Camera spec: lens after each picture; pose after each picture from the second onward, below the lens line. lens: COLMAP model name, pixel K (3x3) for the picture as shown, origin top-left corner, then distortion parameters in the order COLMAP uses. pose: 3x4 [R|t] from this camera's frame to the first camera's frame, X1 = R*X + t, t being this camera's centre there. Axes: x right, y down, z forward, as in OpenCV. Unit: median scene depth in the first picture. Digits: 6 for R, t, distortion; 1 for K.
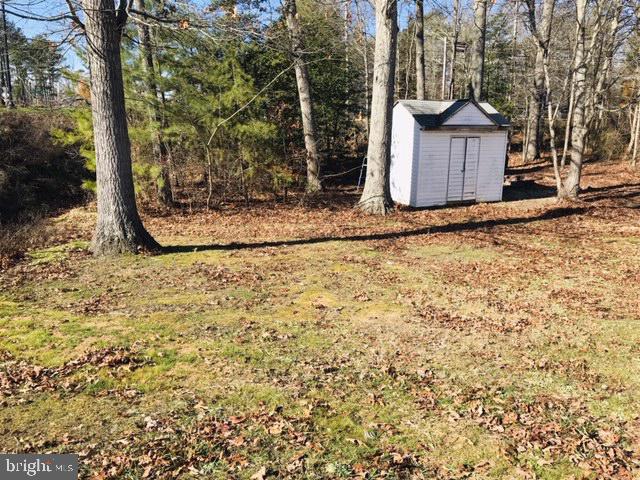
lens RADIAL K [[526.7, 0, 319.1], [0, 526.7, 238.8], [0, 0, 1]] dist [0.027395, -0.046828]
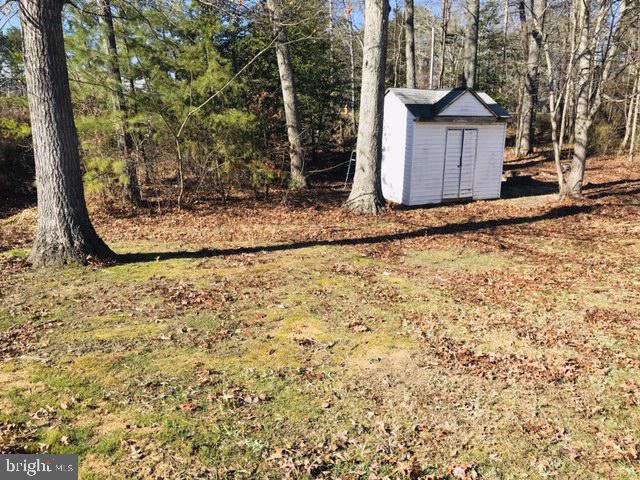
lens RADIAL K [[526.7, 0, 321.2], [0, 526.7, 242.7], [0, 0, 1]] dist [0.027395, -0.046828]
pose [[0.999464, -0.005144, 0.032328, 0.000722], [0.004642, 0.999868, 0.015587, -0.011869], [-0.032404, -0.015429, 0.999356, 0.100762]]
